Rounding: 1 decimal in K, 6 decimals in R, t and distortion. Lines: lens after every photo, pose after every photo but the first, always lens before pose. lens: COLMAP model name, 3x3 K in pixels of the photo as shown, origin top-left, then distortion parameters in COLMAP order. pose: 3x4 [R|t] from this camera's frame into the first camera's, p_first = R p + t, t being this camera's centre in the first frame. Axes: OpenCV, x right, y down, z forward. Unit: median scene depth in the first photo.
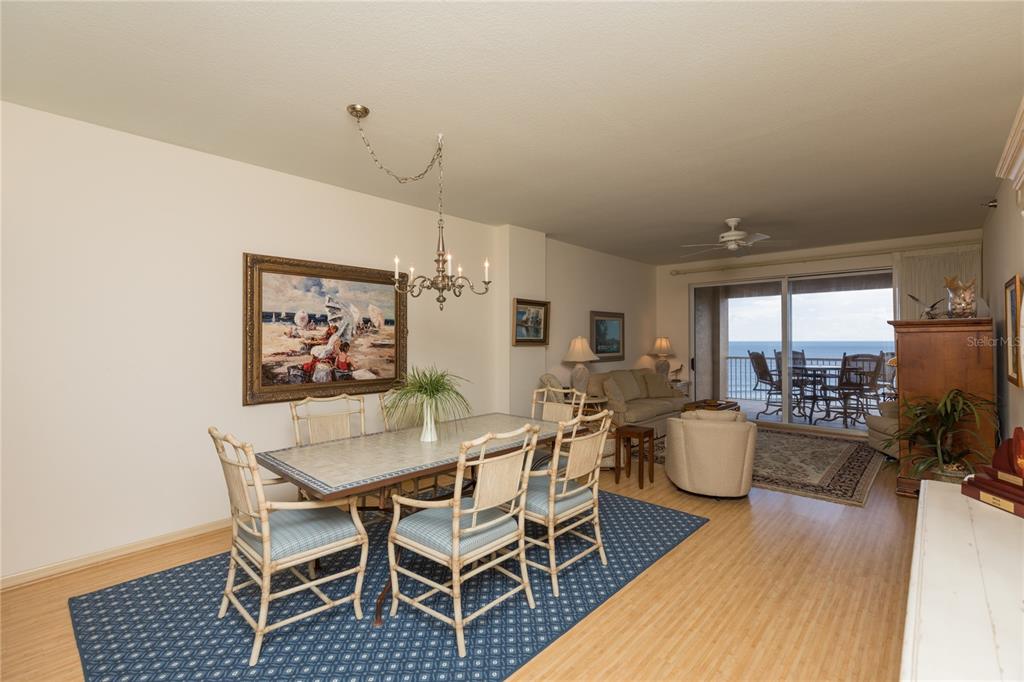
lens RADIAL K [[460.2, 0, 514.1], [0, 460.2, 335.8], [0, 0, 1]] dist [0.005329, 0.000135]
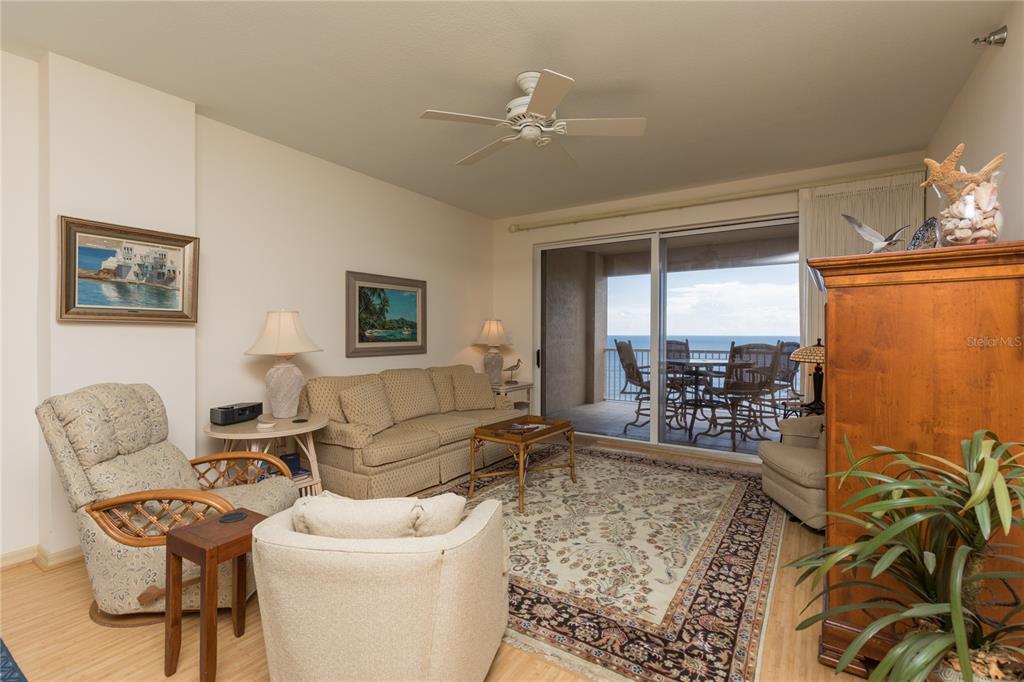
lens RADIAL K [[460.2, 0, 507.4], [0, 460.2, 338.3], [0, 0, 1]] dist [0.005329, 0.000135]
pose [[0.988851, 0.002857, 0.148882, 0.249250], [-0.005808, 0.999795, 0.019388, 0.018084], [-0.148796, -0.020037, 0.988665, 0.328088]]
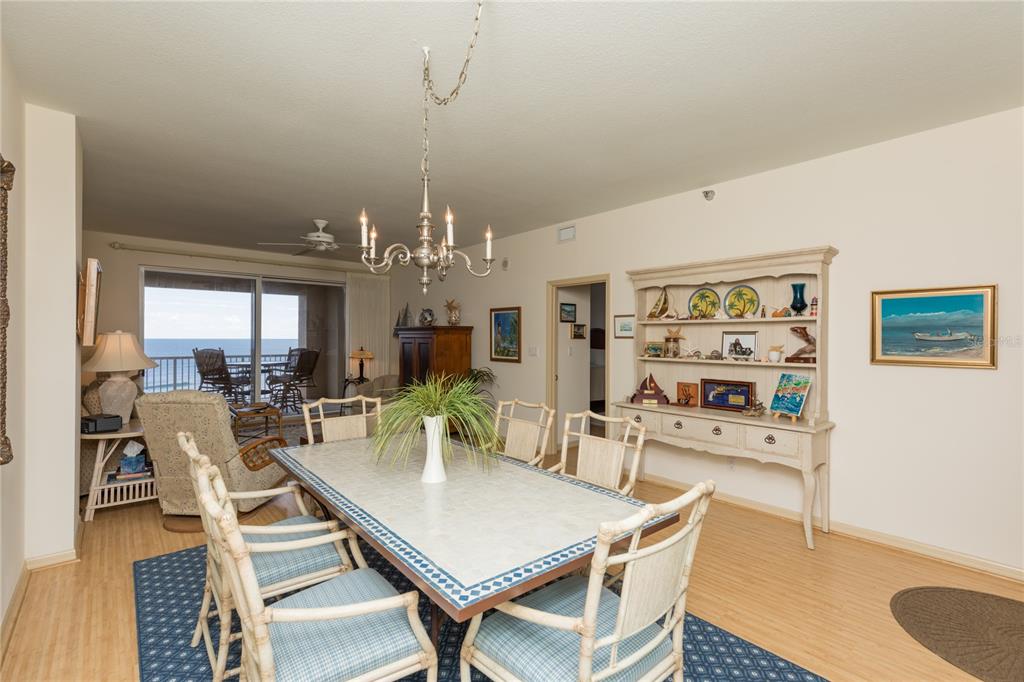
lens RADIAL K [[460.2, 0, 513.2], [0, 460.2, 340.0], [0, 0, 1]] dist [0.005329, 0.000135]
pose [[0.123911, 0.001850, 0.992292, -0.324033], [-0.015201, 0.999884, 0.000034, 0.005194], [-0.992177, -0.015088, 0.123925, 0.288070]]
